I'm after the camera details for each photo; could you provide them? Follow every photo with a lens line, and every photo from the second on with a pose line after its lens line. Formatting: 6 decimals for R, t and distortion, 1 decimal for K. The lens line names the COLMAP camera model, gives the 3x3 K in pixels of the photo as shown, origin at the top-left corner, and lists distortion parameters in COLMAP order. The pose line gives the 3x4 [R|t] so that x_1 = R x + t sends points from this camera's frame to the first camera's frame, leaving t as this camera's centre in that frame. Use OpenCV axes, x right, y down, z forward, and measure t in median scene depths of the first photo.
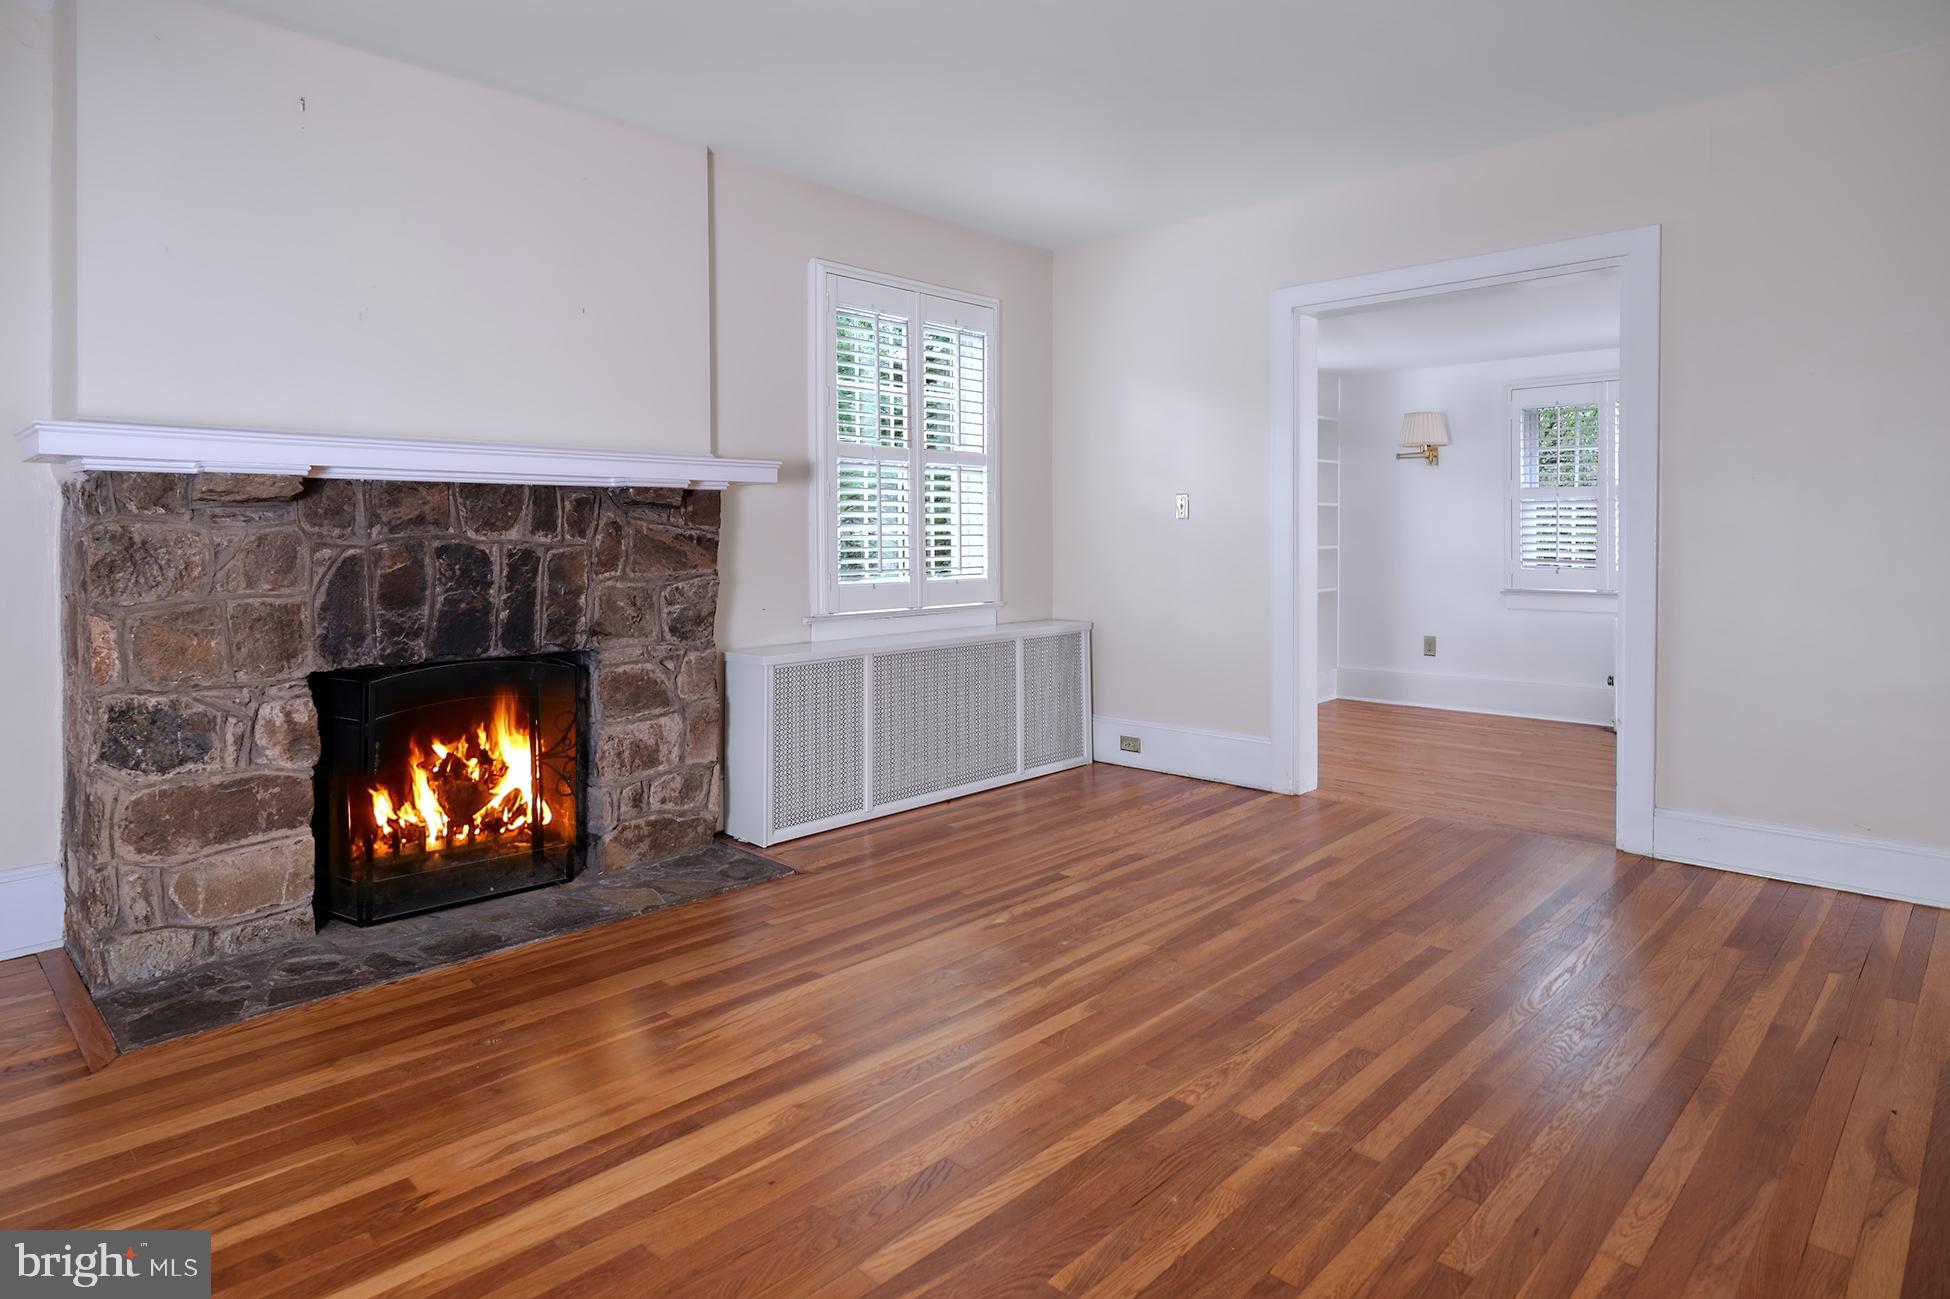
lens RADIAL K [[1061.4, 0, 924.0], [0, 1061.4, 546.0], [0, 0, 1]] dist [0.002718, 0.000918]
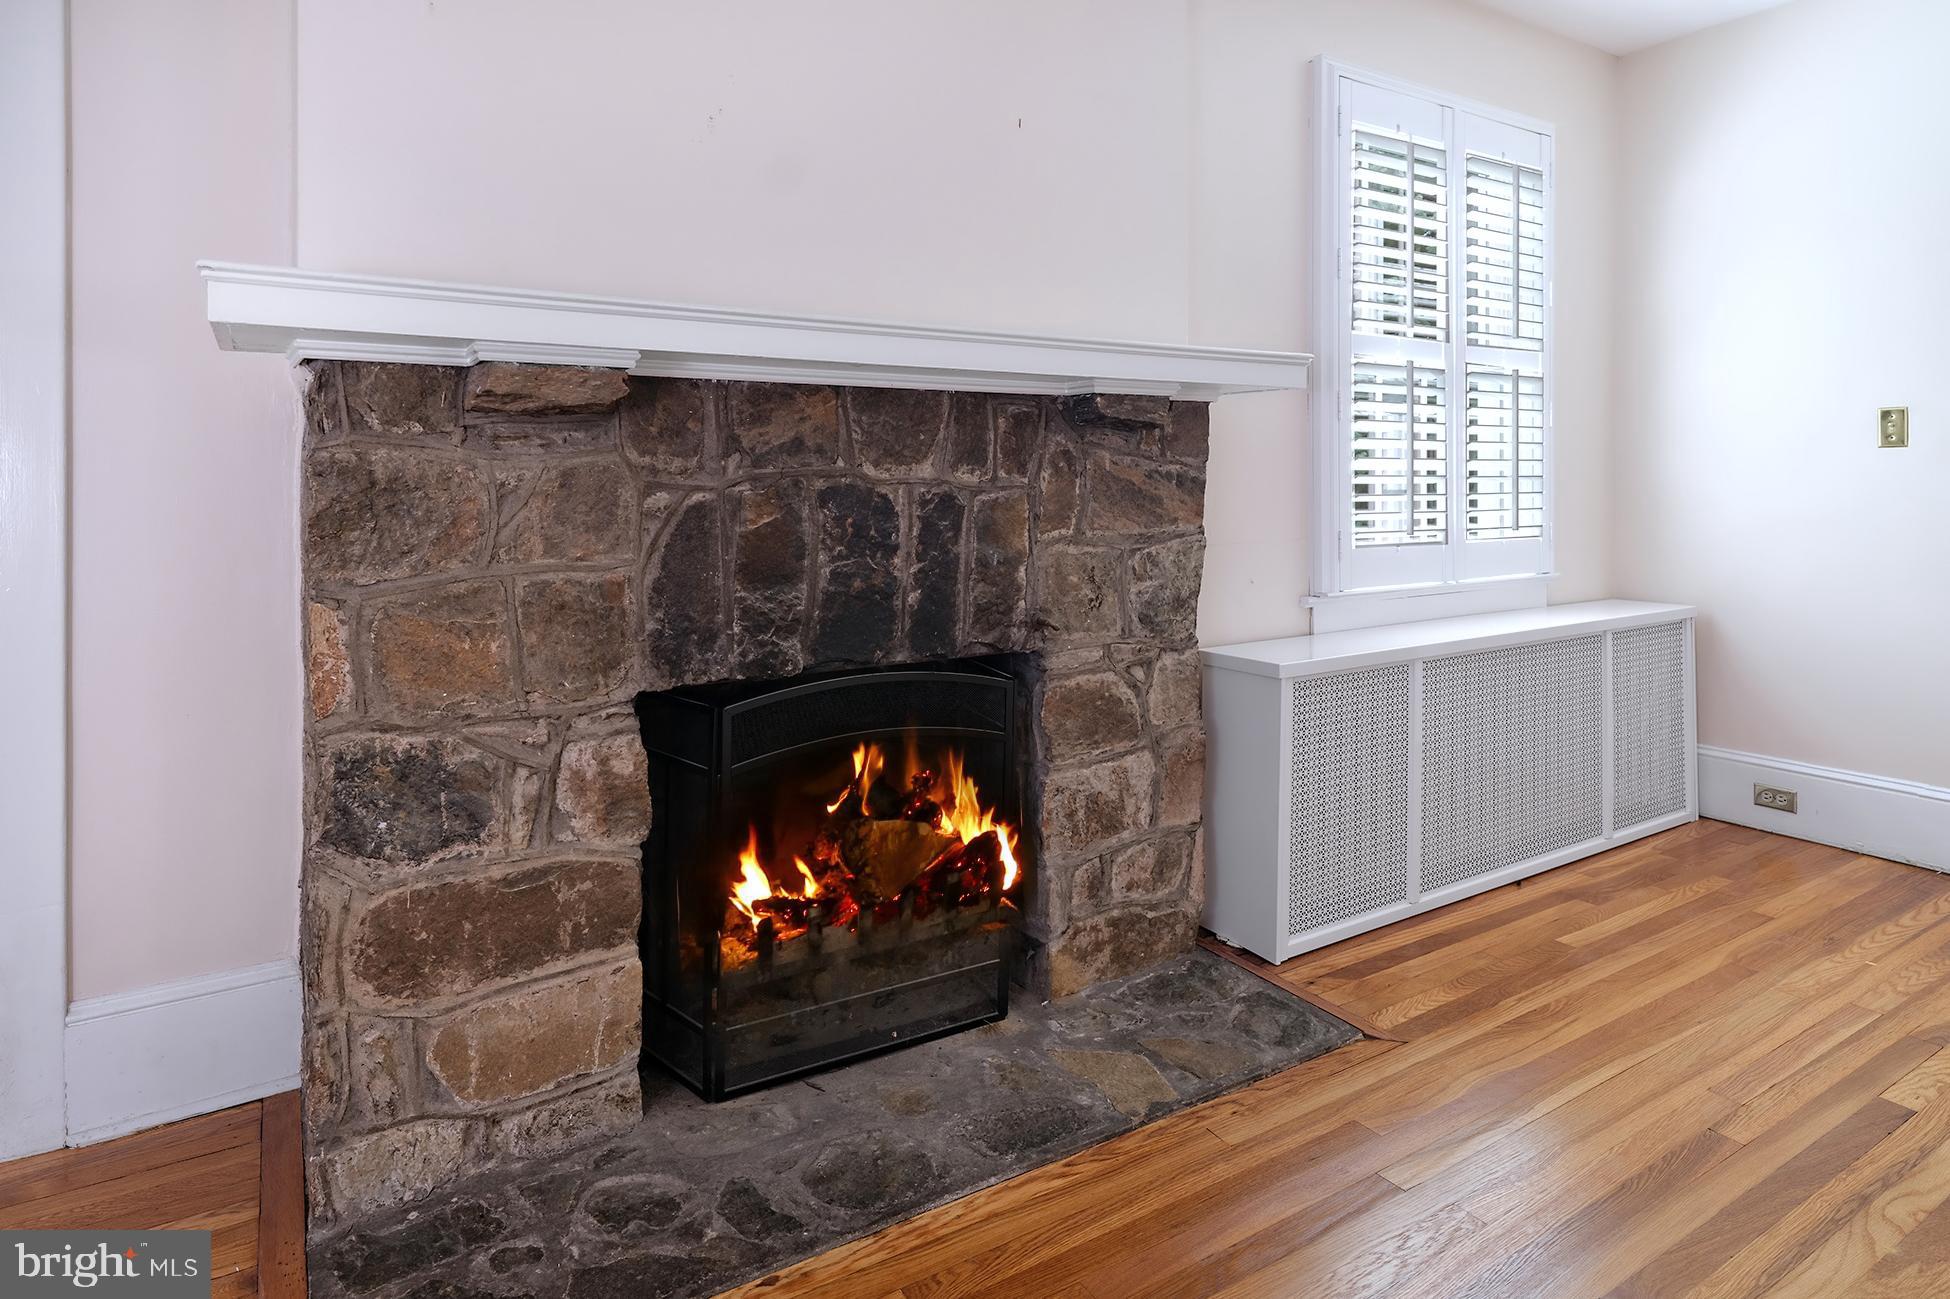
lens RADIAL K [[1090.7, 0, 944.9], [0, 1090.7, 483.5], [0, 0, 1]] dist [0.002834, 0.000171]
pose [[0.970783, 0.003588, -0.239931, -0.250943], [-0.004498, 0.999985, -0.003246, -0.000810], [0.239916, 0.004231, 0.970784, 0.424871]]
